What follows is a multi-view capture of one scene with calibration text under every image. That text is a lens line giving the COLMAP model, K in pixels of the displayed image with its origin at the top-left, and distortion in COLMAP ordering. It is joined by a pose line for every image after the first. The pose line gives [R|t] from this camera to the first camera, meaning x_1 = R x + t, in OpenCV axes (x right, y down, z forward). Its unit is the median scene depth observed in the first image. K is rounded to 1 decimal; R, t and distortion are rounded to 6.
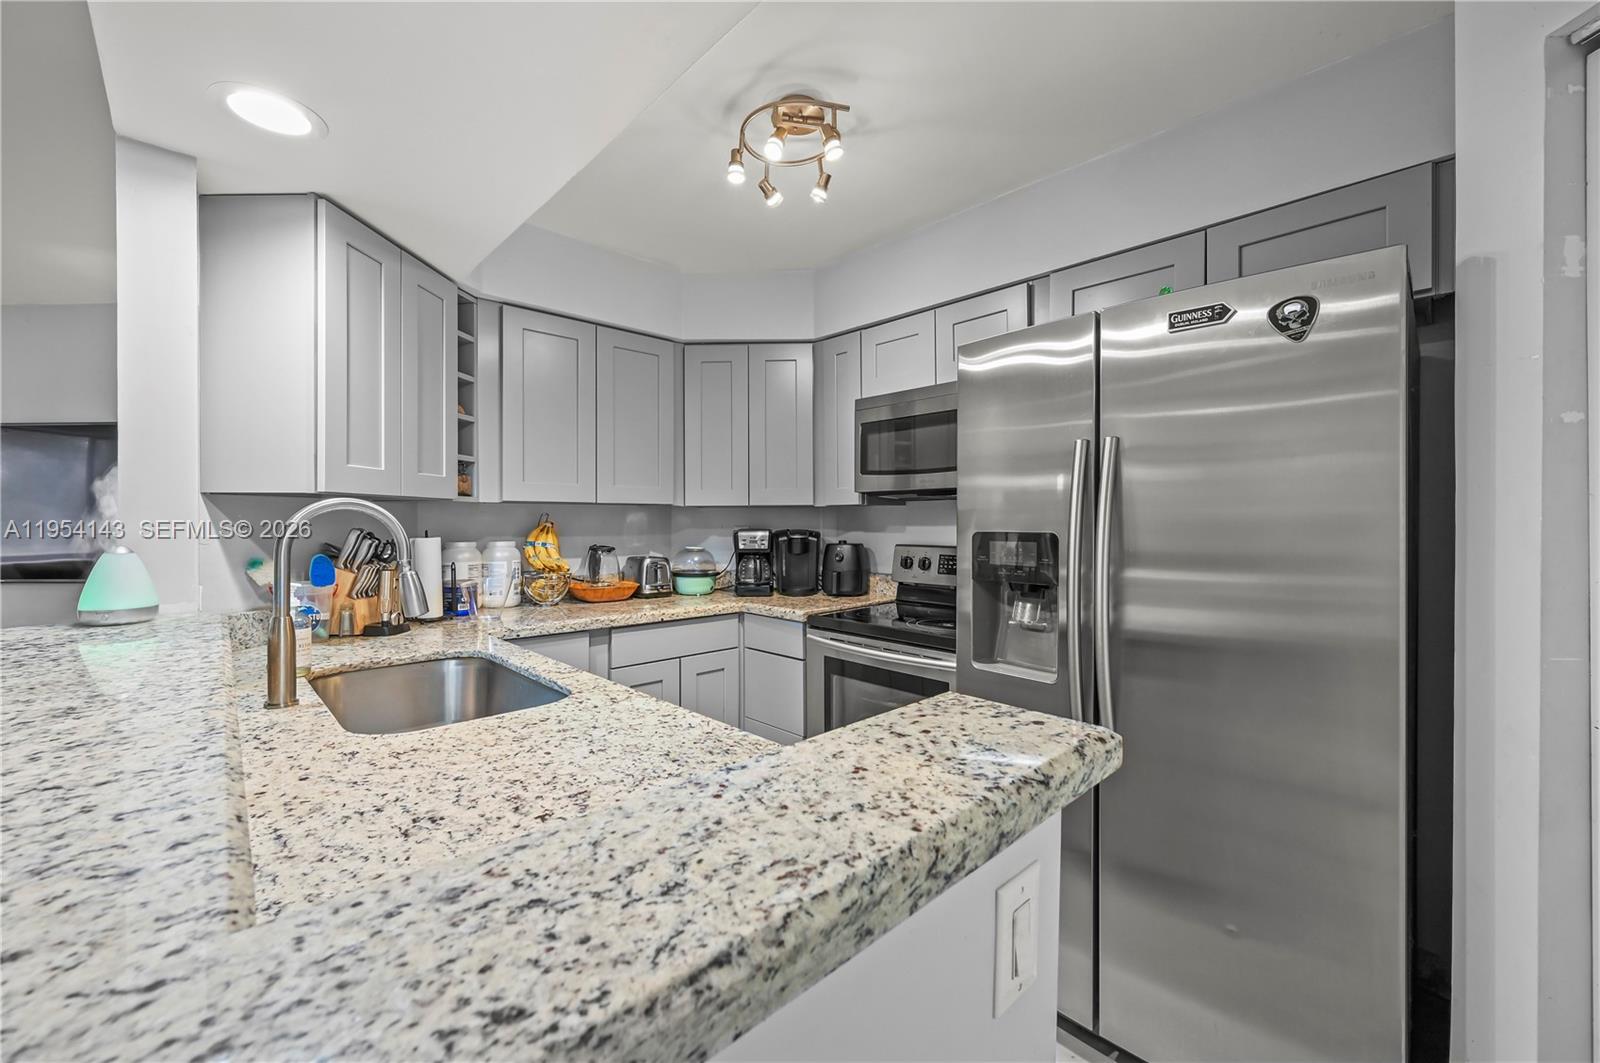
lens RADIAL K [[634.3, 0, 783.2], [0, 634.3, 526.9], [0, 0, 1]] dist [-0.001262, -0.000082]
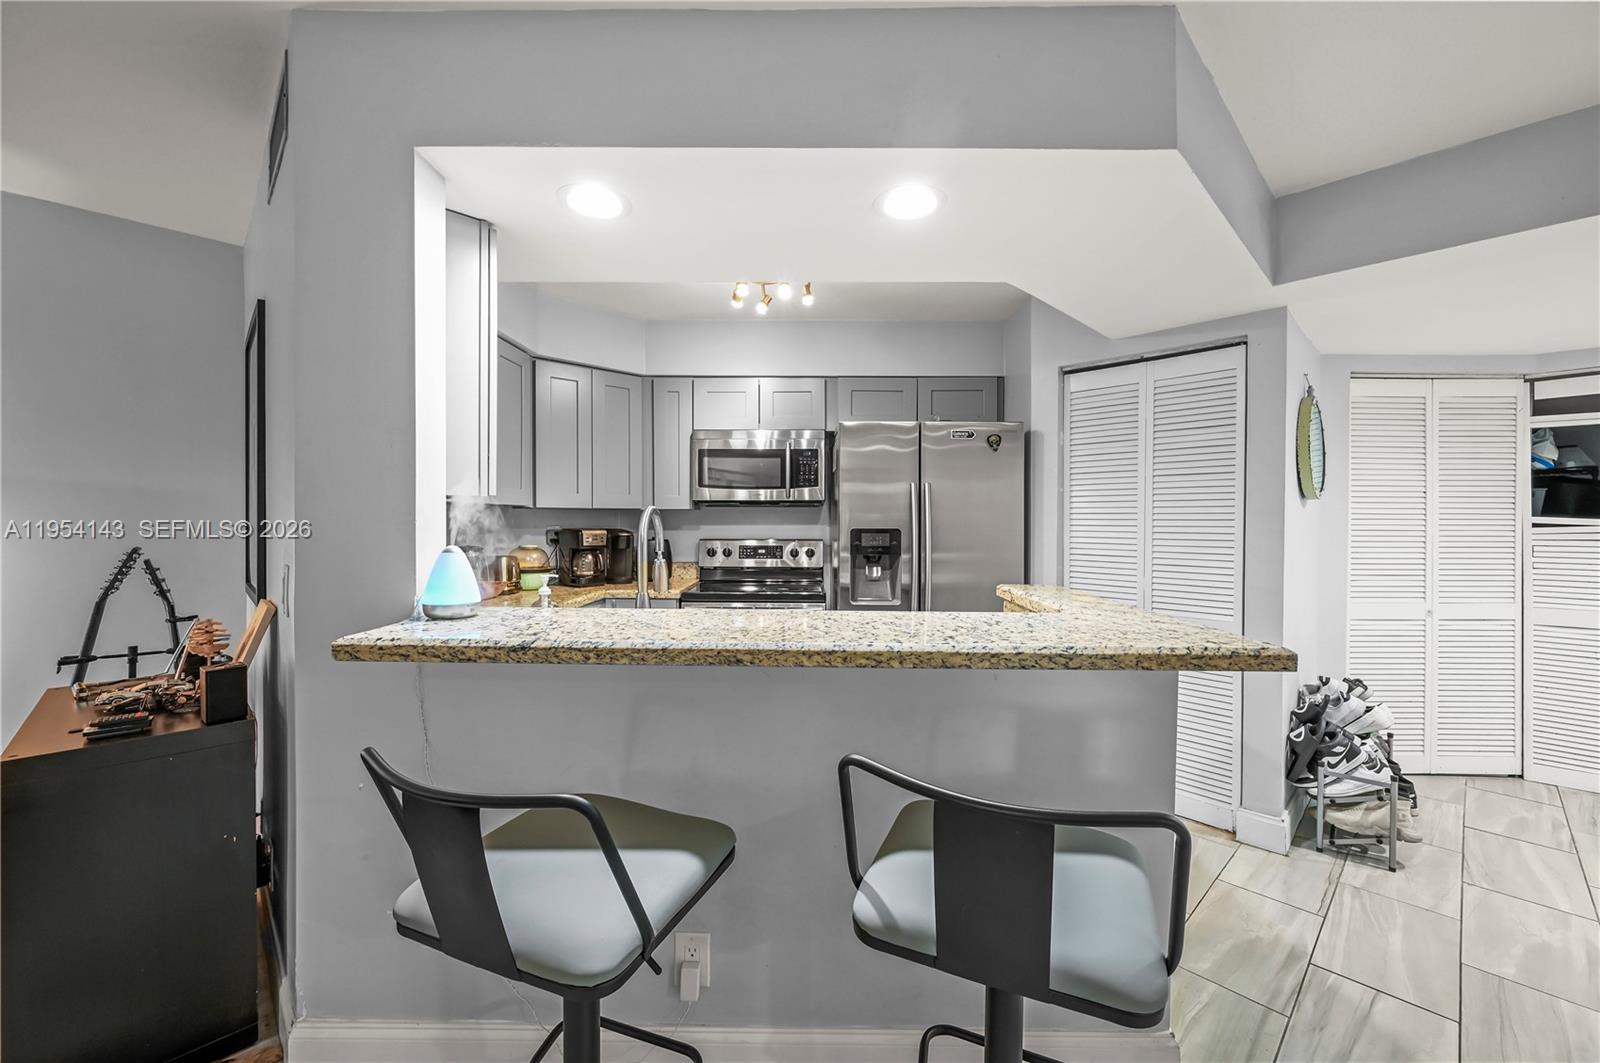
lens RADIAL K [[634.3, 0, 794.7], [0, 634.3, 521.8], [0, 0, 1]] dist [-0.001262, -0.000082]
pose [[0.698617, 0.001776, 0.715494, -0.719226], [0.002651, 0.999984, -0.005071, -0.001798], [-0.715491, 0.005440, 0.698601, -0.088326]]
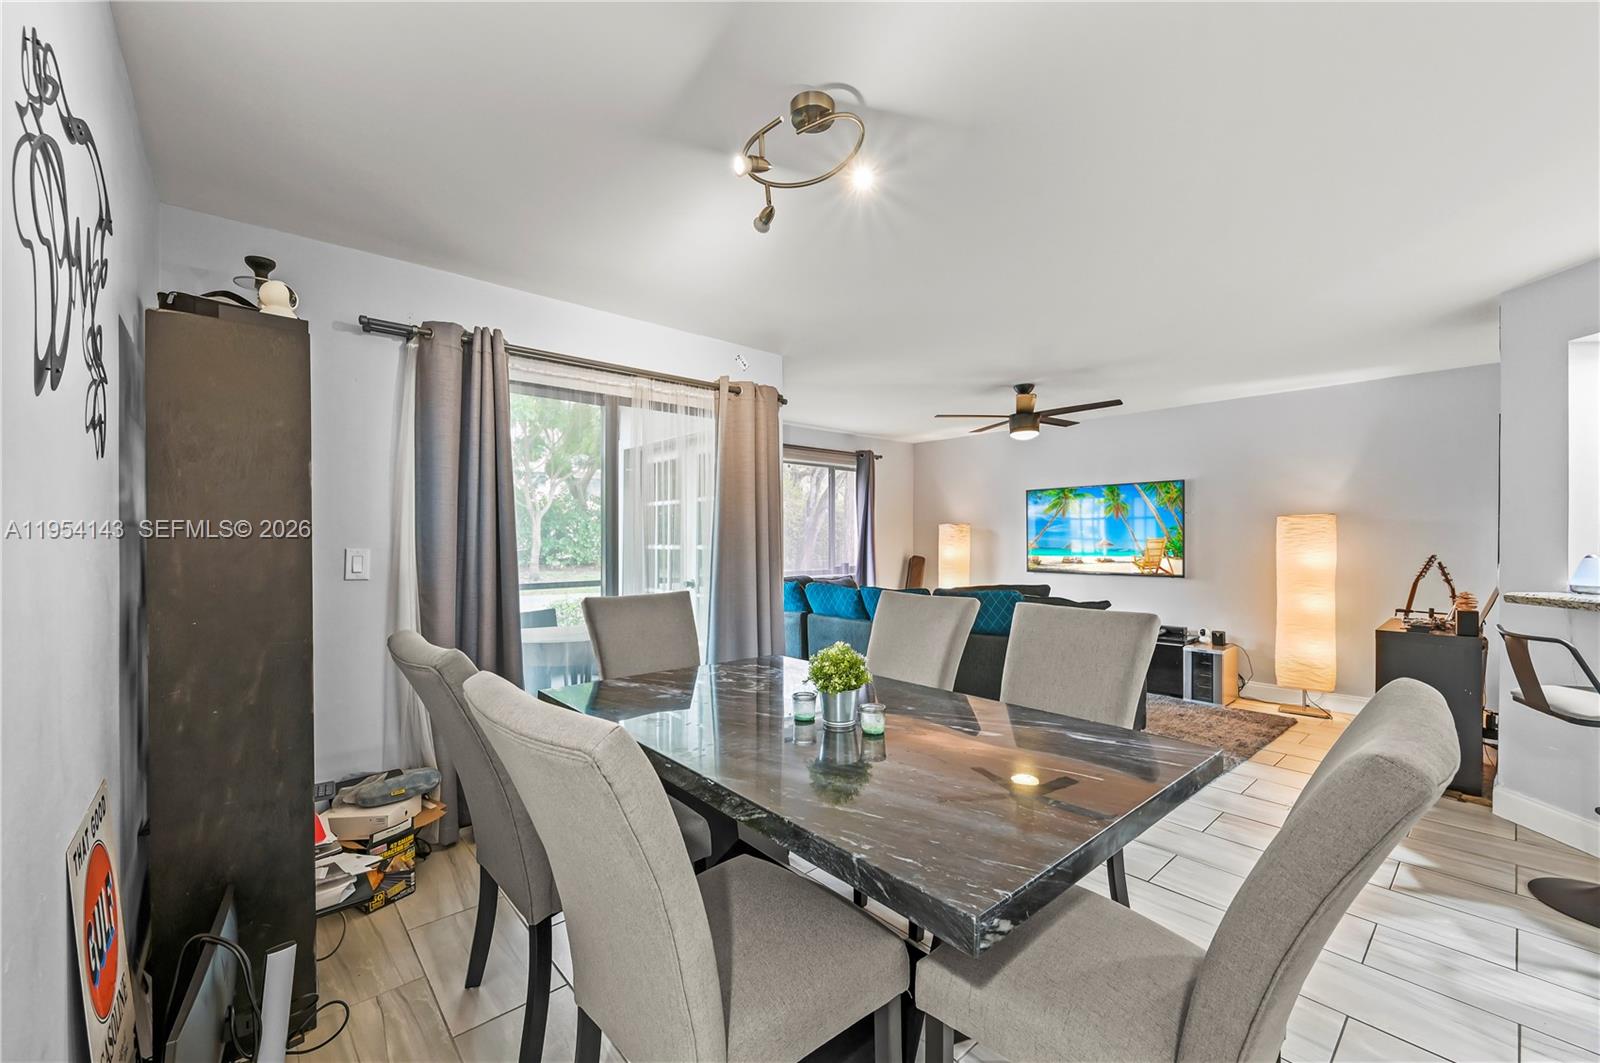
lens RADIAL K [[634.3, 0, 804.2], [0, 634.3, 544.9], [0, 0, 1]] dist [-0.001262, -0.000082]
pose [[0.686263, 0.008427, -0.727304, -0.656894], [-0.008333, 0.999958, 0.003723, 0.008011], [0.727305, 0.003506, 0.686305, -1.093579]]
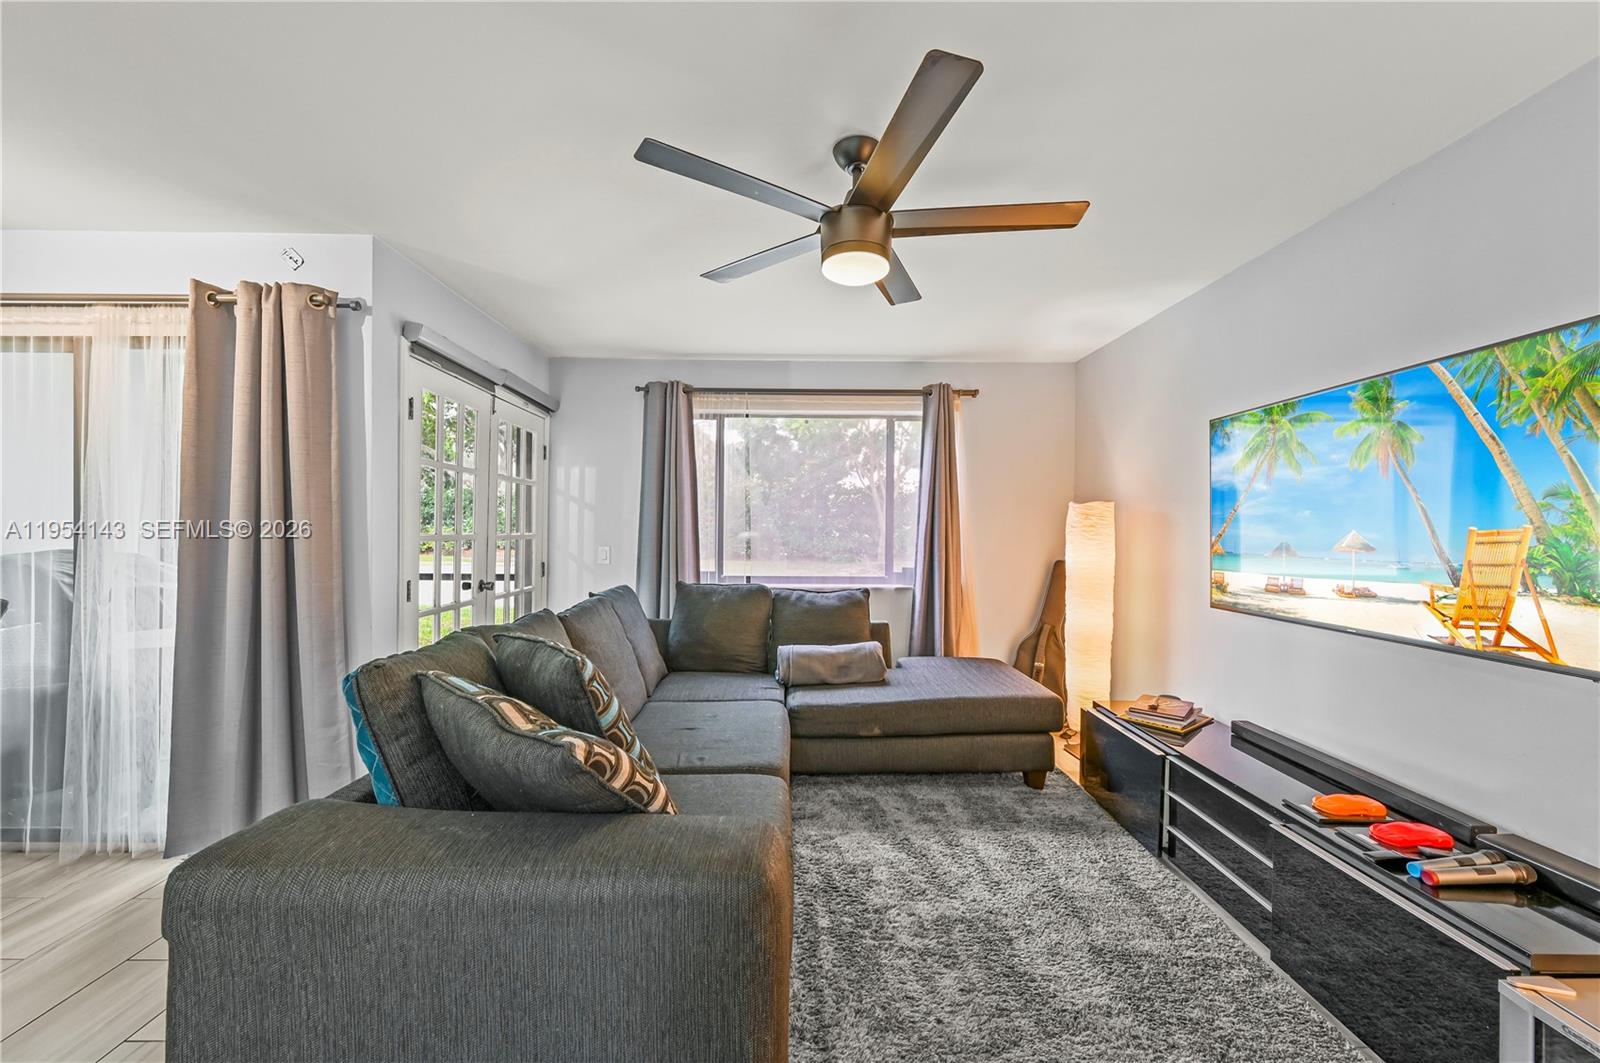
lens RADIAL K [[634.3, 0, 799.8], [0, 634.3, 527.5], [0, 0, 1]] dist [-0.001262, -0.000082]
pose [[0.043643, -0.001160, -0.999047, -0.823438], [-0.016792, 0.999857, -0.001894, -0.006158], [0.998906, 0.016859, 0.043617, 0.555418]]
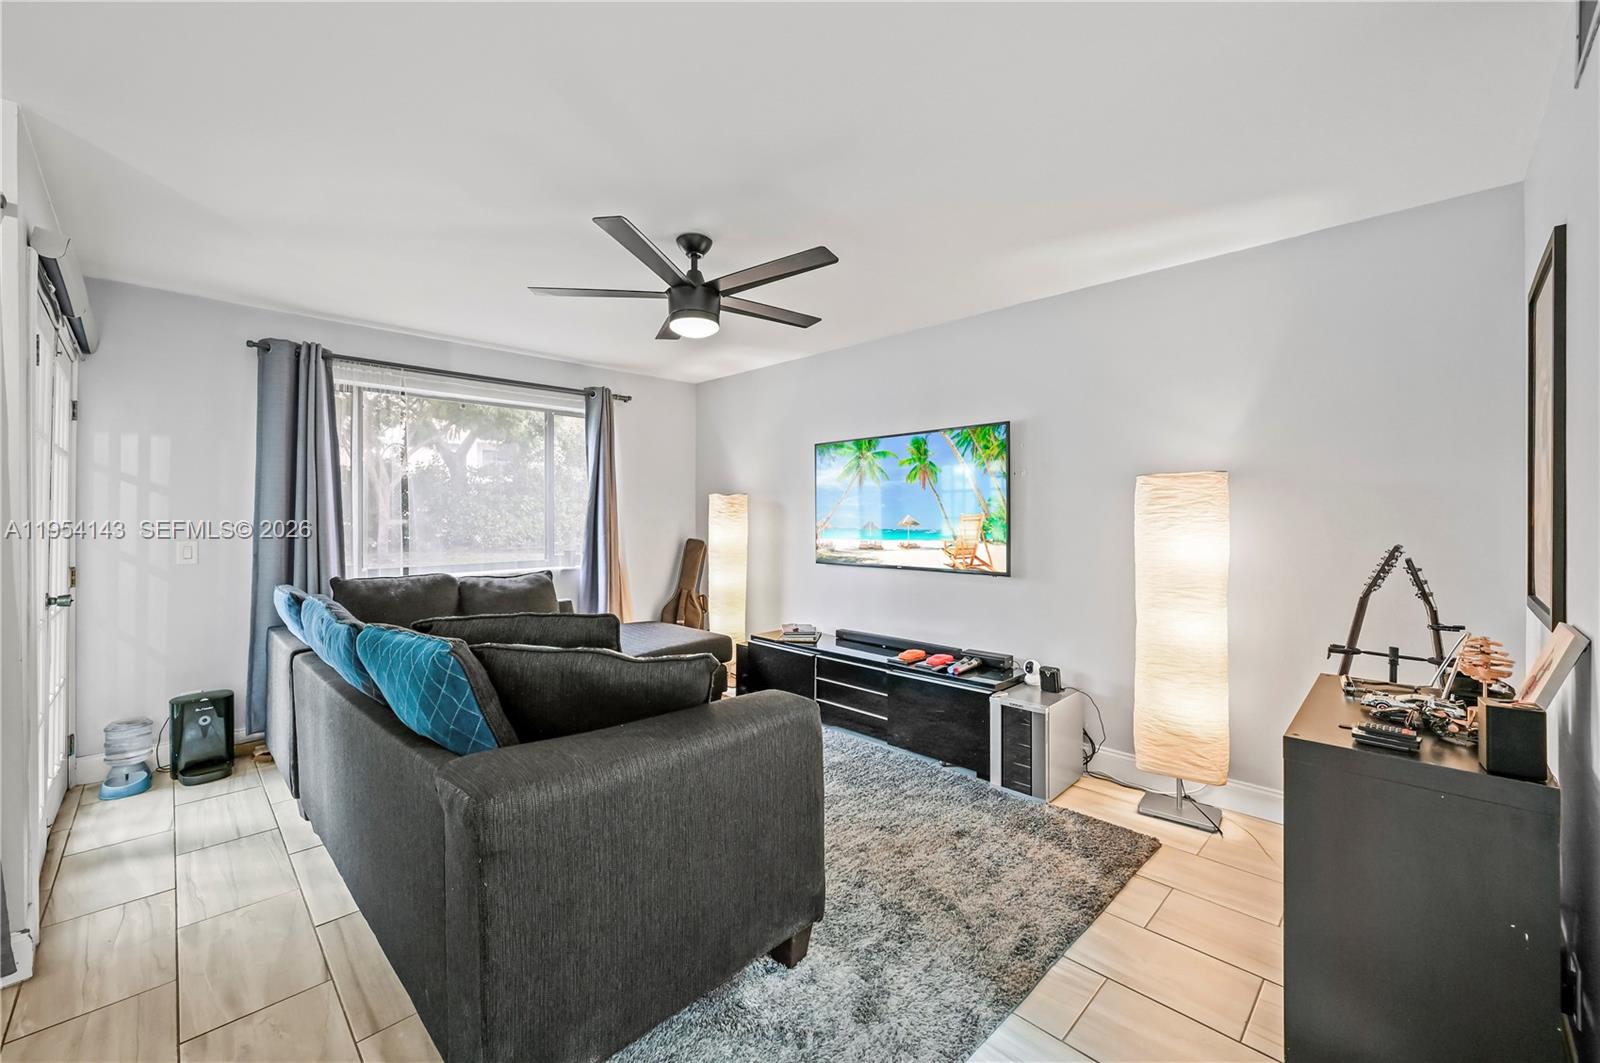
lens RADIAL K [[634.3, 0, 803.9], [0, 634.3, 521.2], [0, 0, 1]] dist [-0.001262, -0.000082]
pose [[0.730675, 0.007241, -0.682687, -0.730884], [-0.005953, 0.999973, 0.004235, -0.004207], [0.682699, 0.000969, 0.730699, 0.017222]]
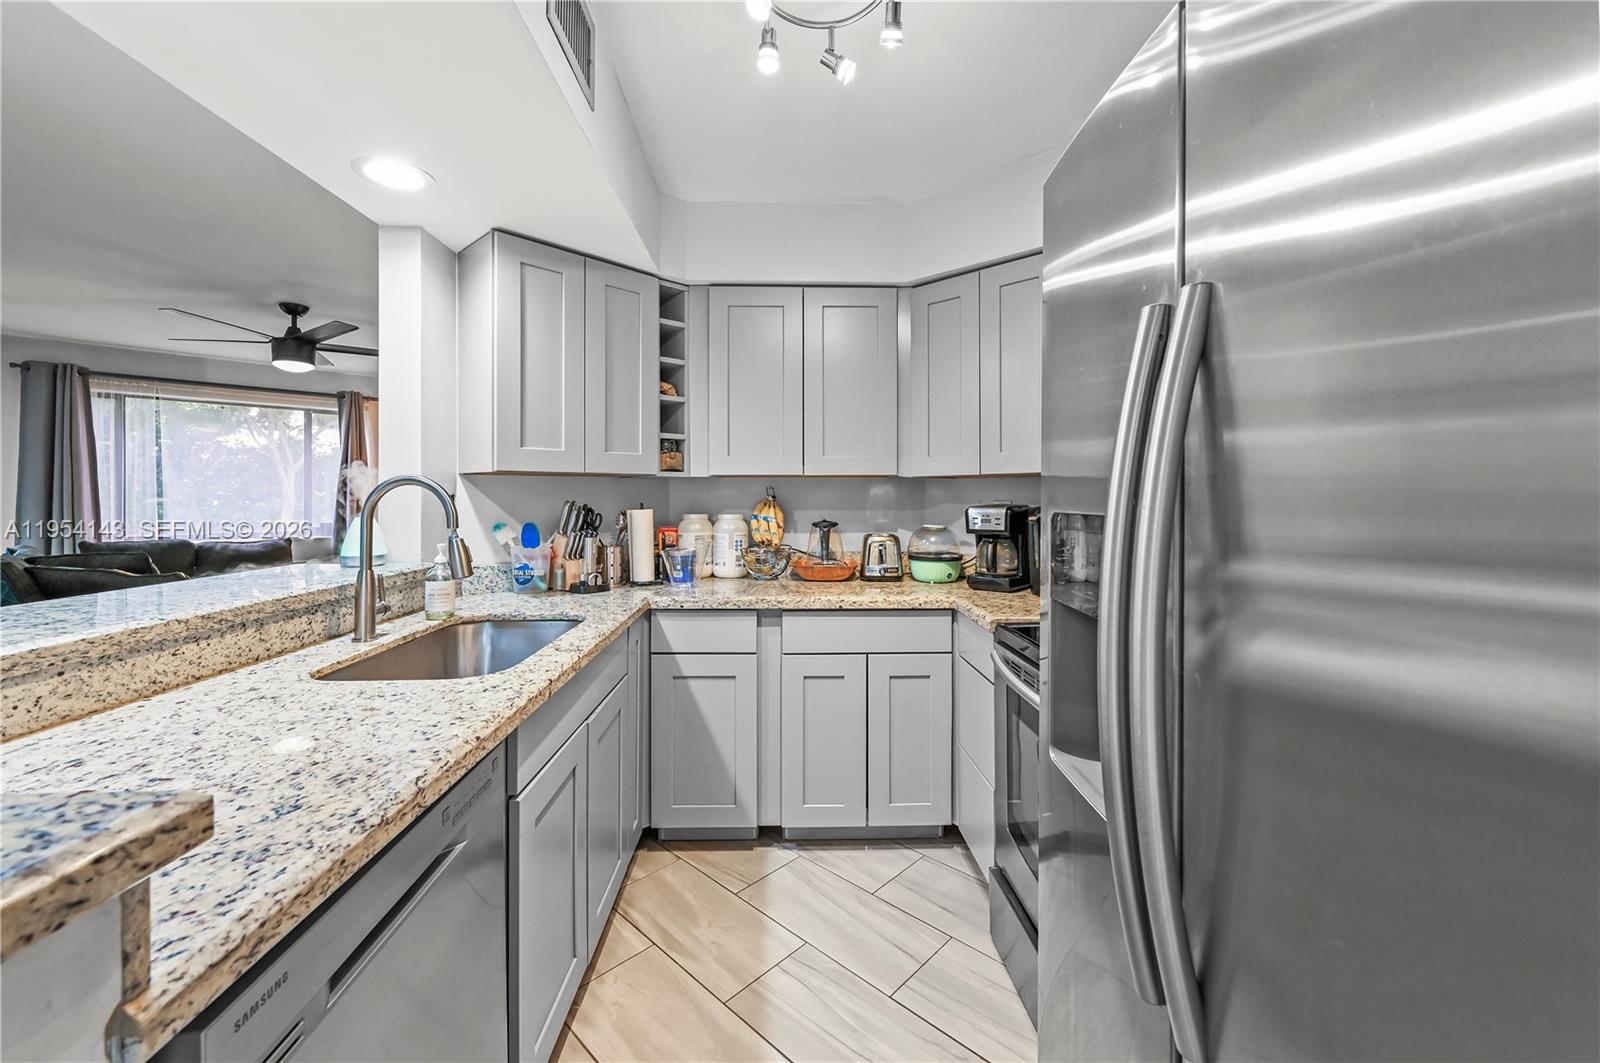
lens RADIAL K [[634.3, 0, 800.4], [0, 634.3, 499.1], [0, 0, 1]] dist [-0.001262, -0.000082]
pose [[0.758366, 0.004289, -0.651815, 0.331101], [-0.006197, 0.999981, -0.000629, -0.001868], [0.651800, 0.004516, 0.758378, 0.291833]]
